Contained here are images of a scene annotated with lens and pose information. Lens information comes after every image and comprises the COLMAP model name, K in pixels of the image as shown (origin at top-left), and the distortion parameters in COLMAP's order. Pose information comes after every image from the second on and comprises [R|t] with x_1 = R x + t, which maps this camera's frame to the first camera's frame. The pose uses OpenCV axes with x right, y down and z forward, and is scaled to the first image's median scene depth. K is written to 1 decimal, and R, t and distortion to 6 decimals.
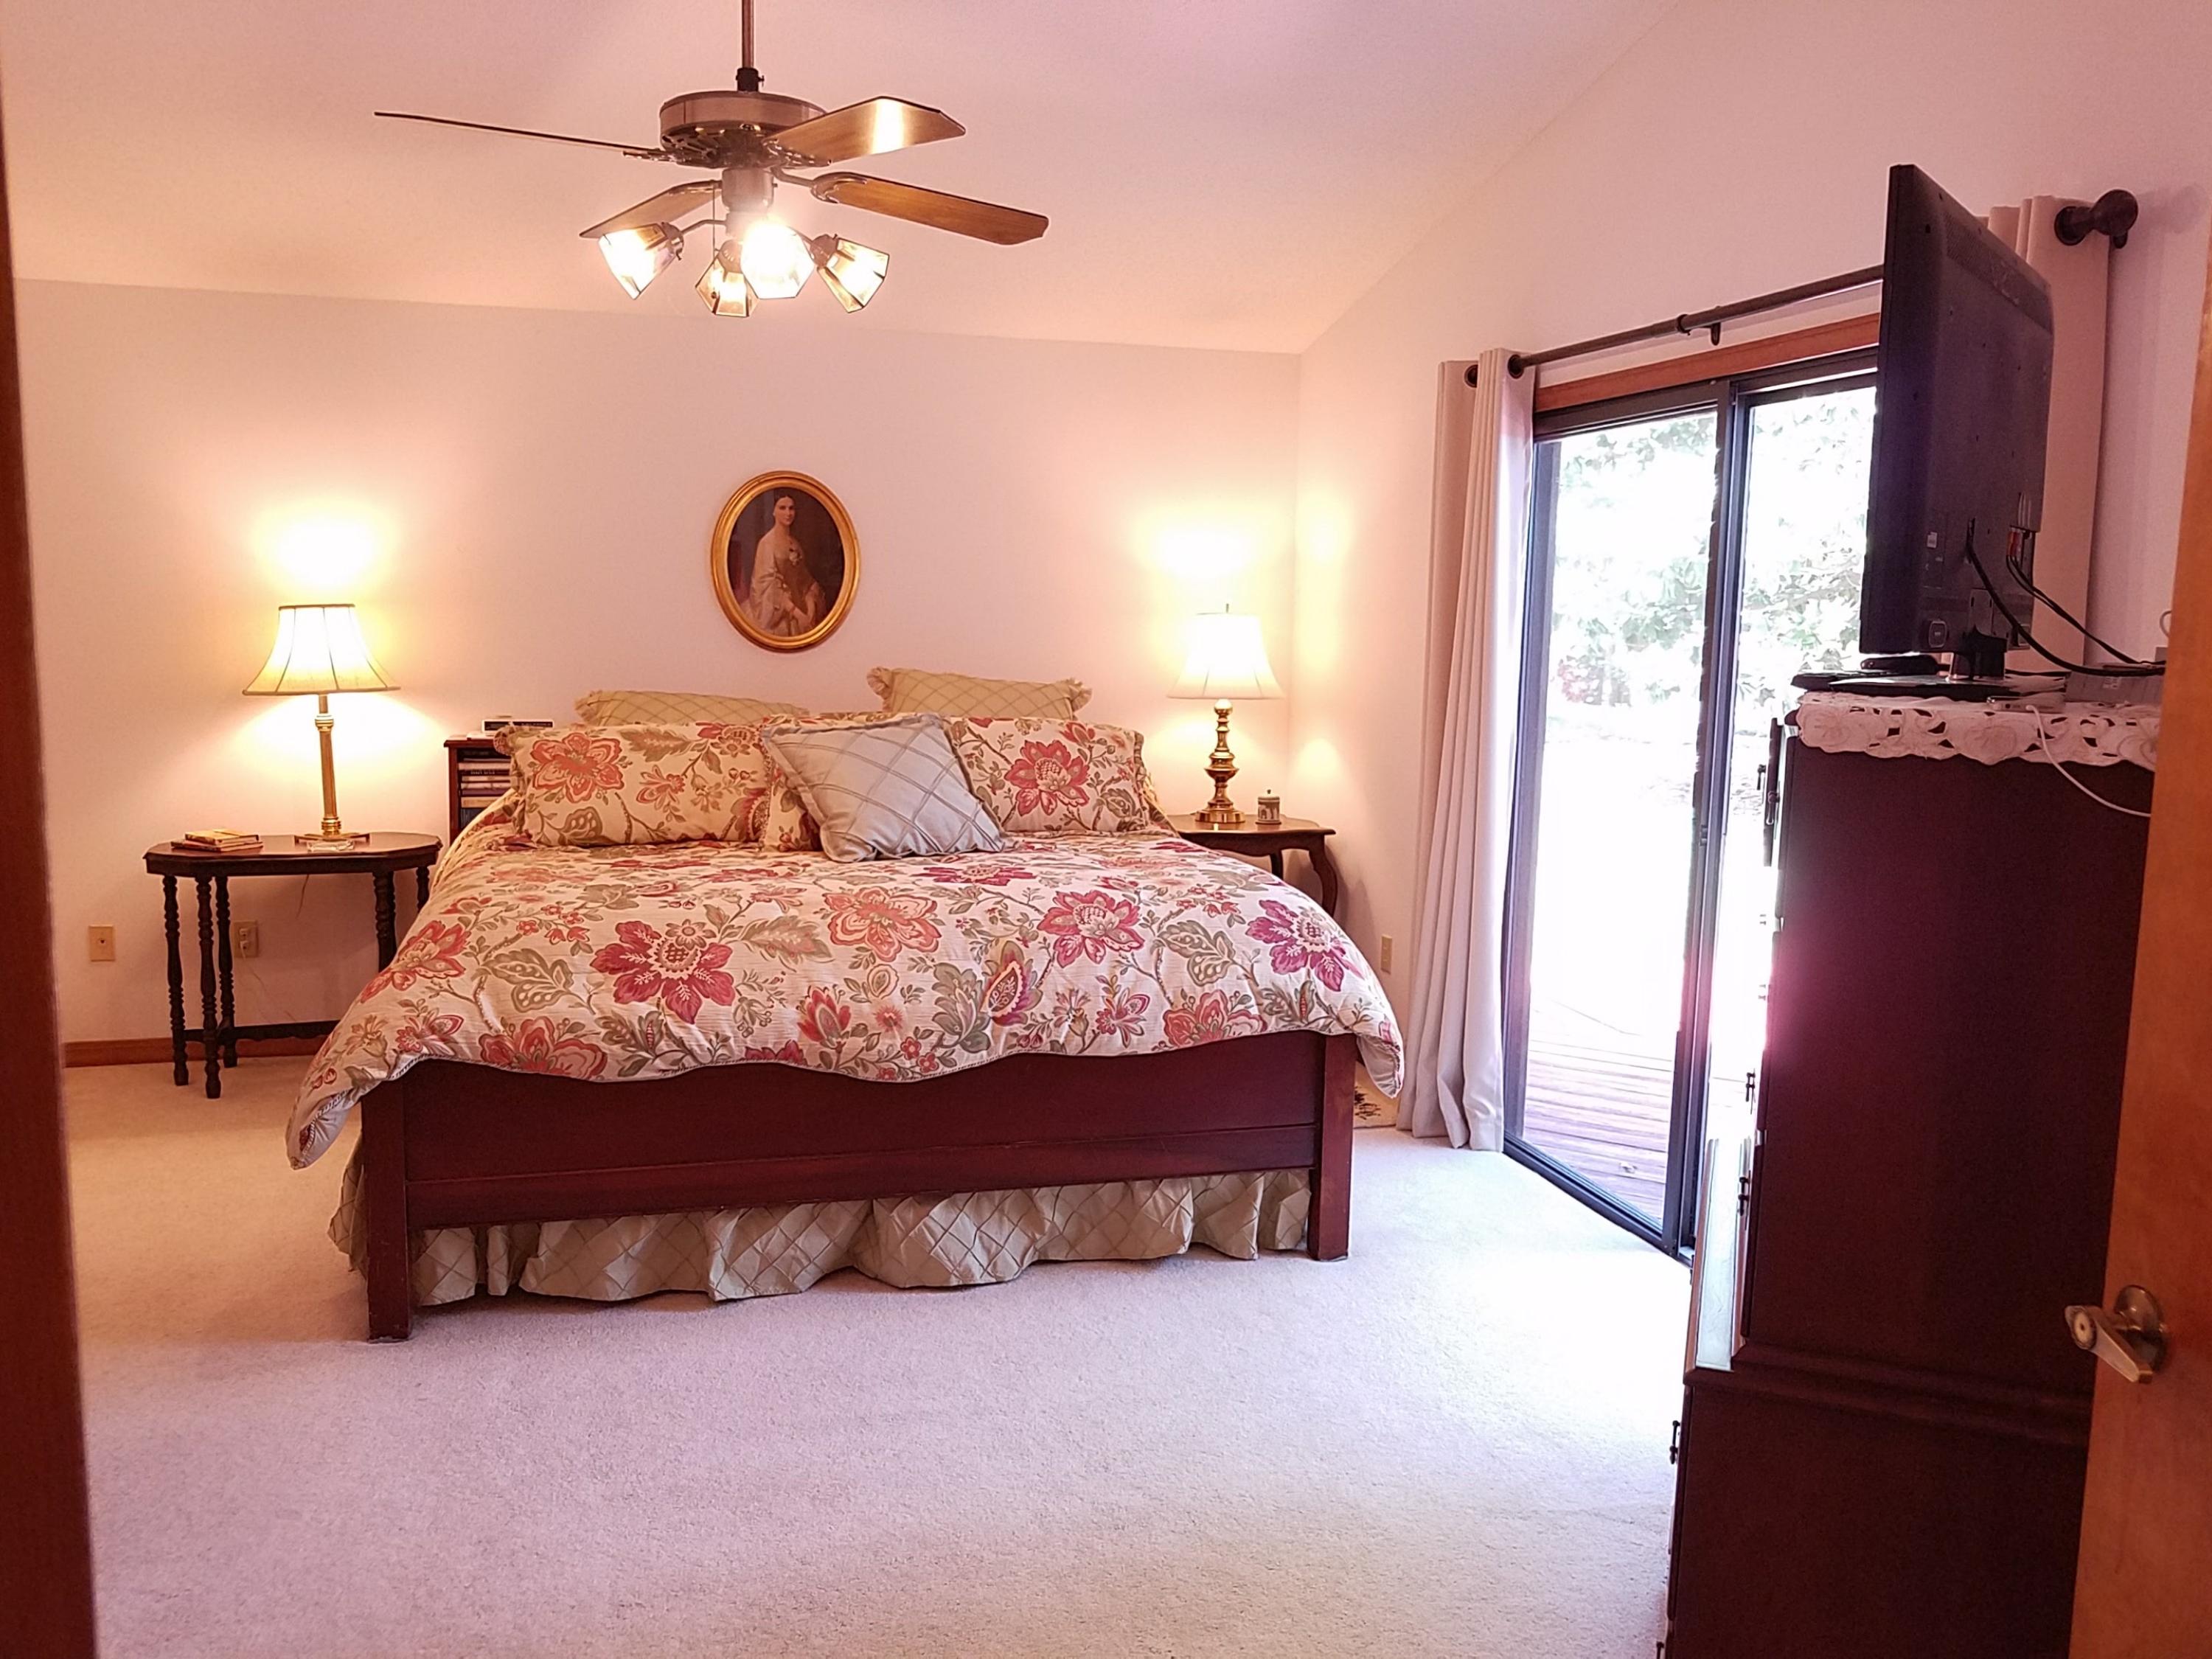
lens RADIAL K [[1728.1, 0, 1100.1], [0, 1728.1, 854.3], [0, 0, 1]] dist [-0.012358, 0.017739]
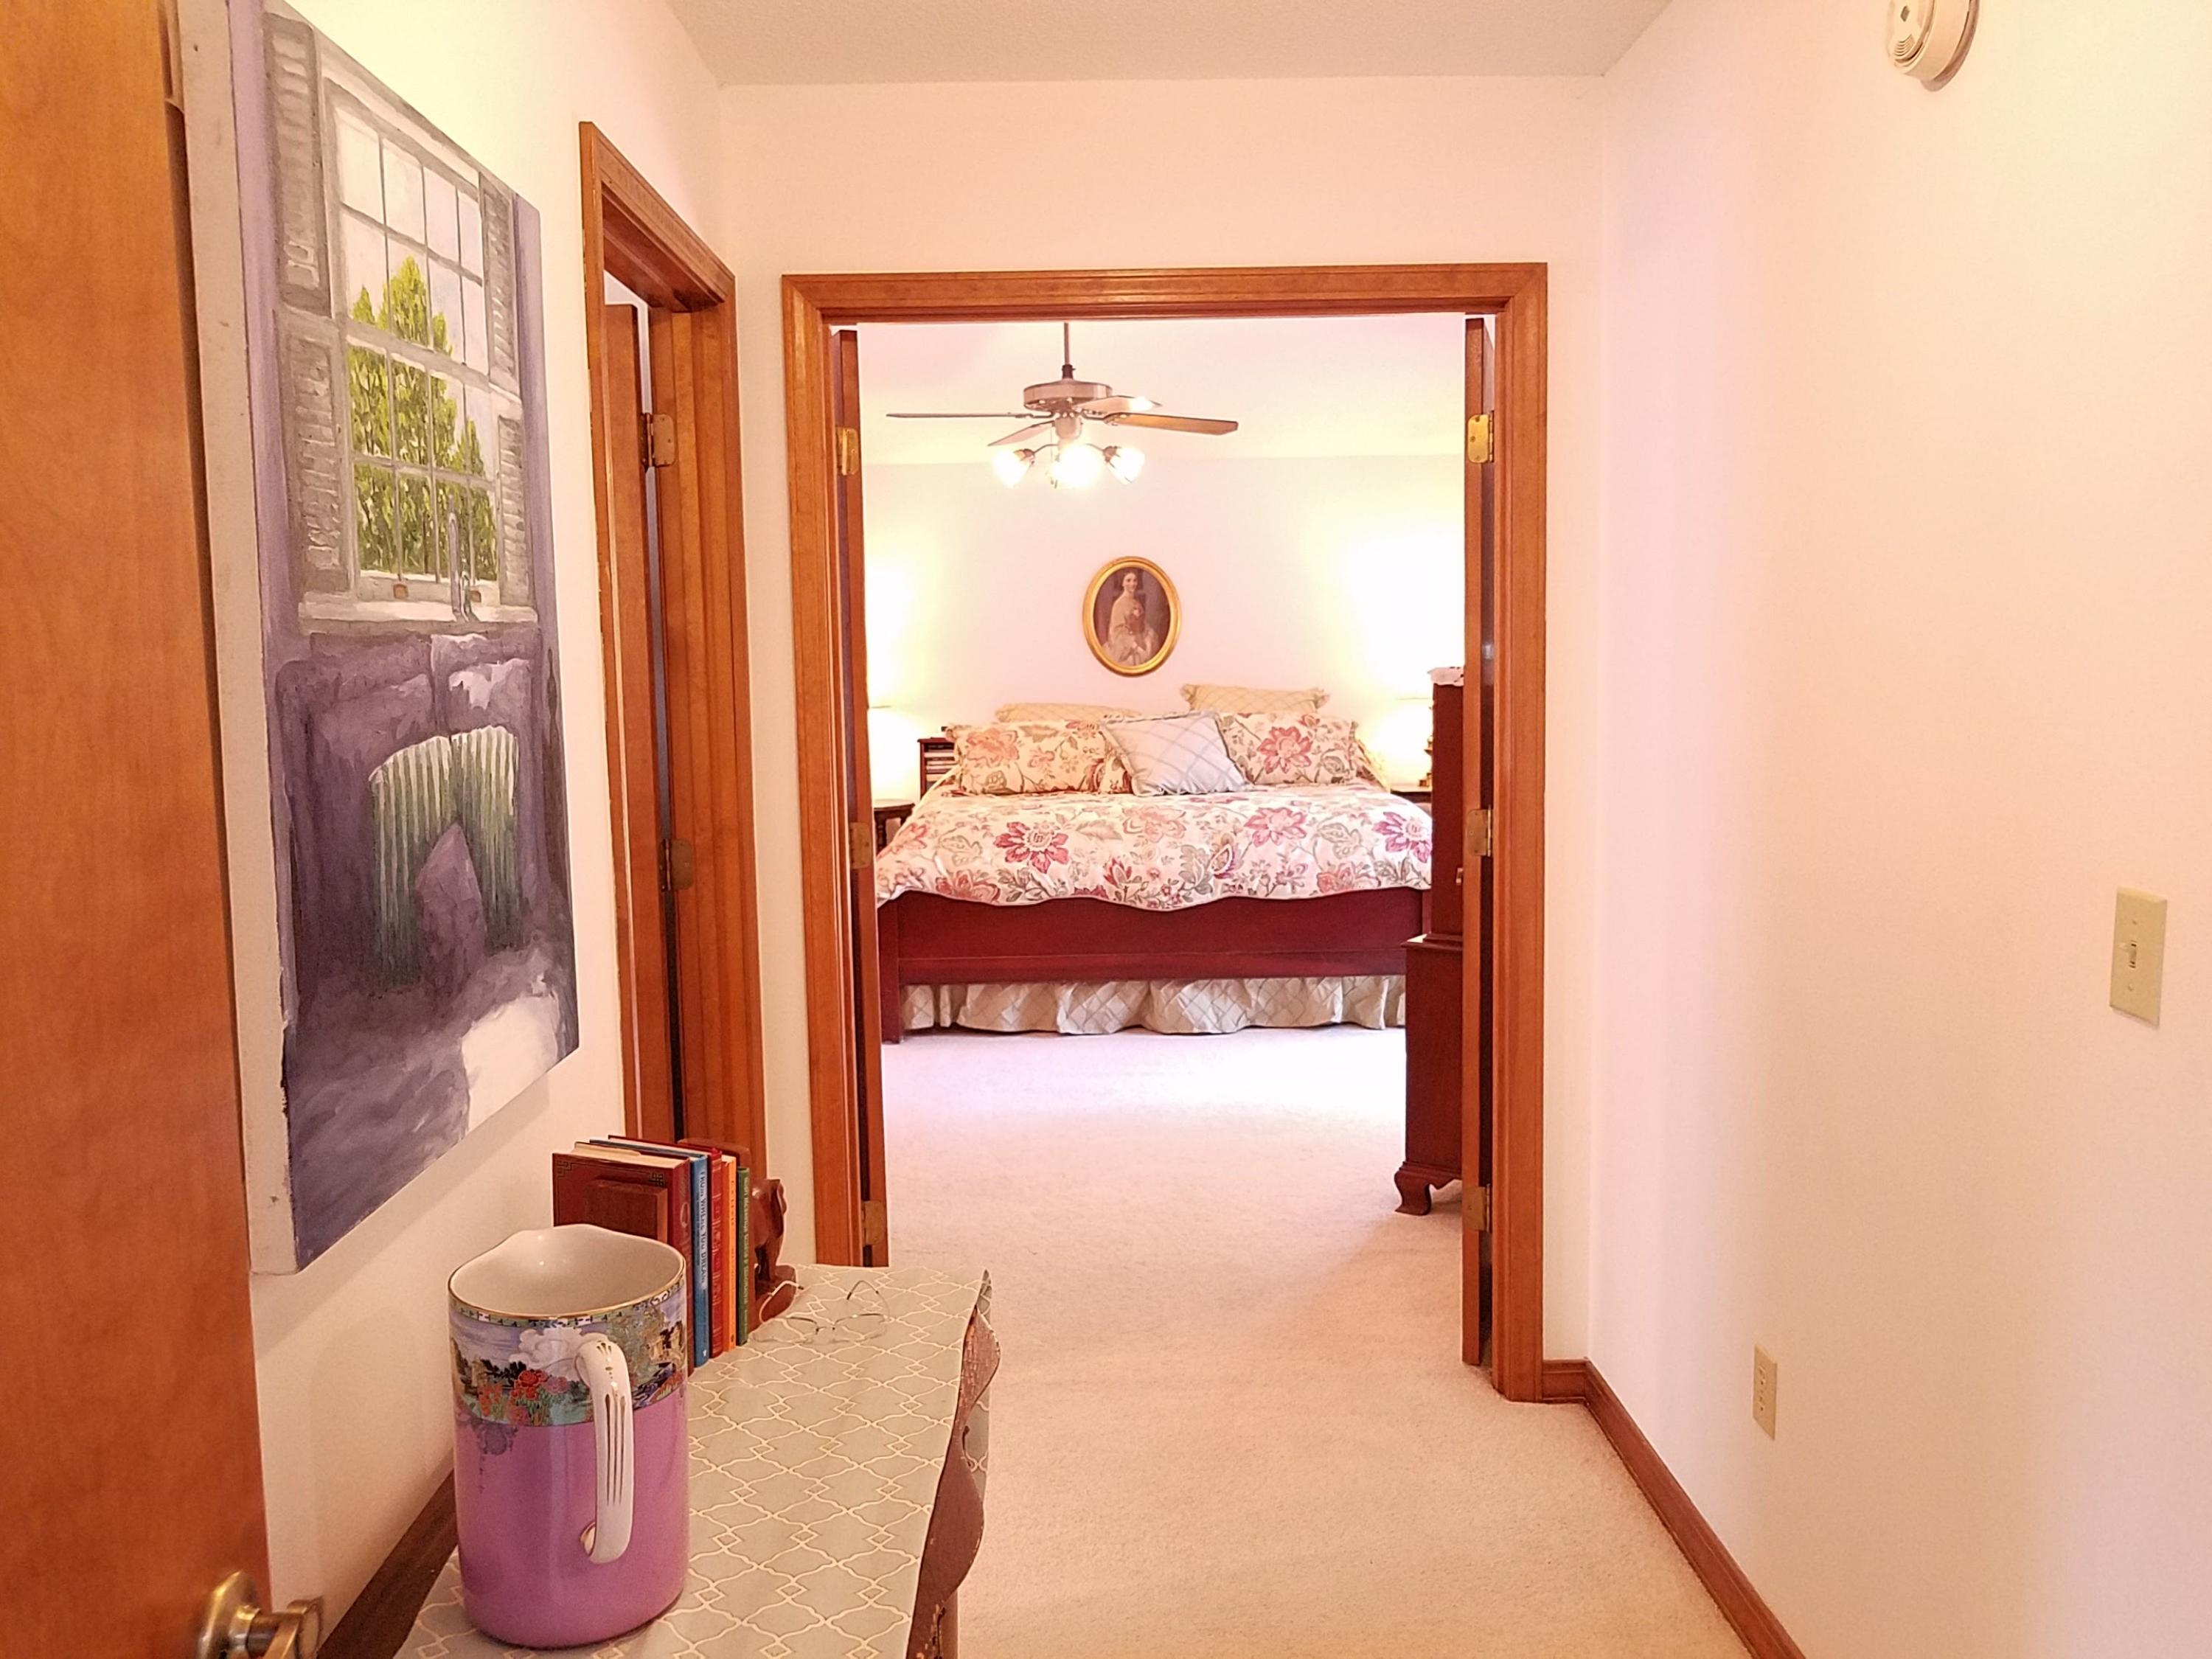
lens RADIAL K [[1728.1, 0, 1122.4], [0, 1728.1, 817.1], [0, 0, 1]] dist [-0.012358, 0.017739]
pose [[0.970982, -0.015754, -0.238634, 0.255249], [0.005633, 0.999058, -0.043034, 0.106560], [0.239087, 0.040441, 0.970156, -0.690567]]
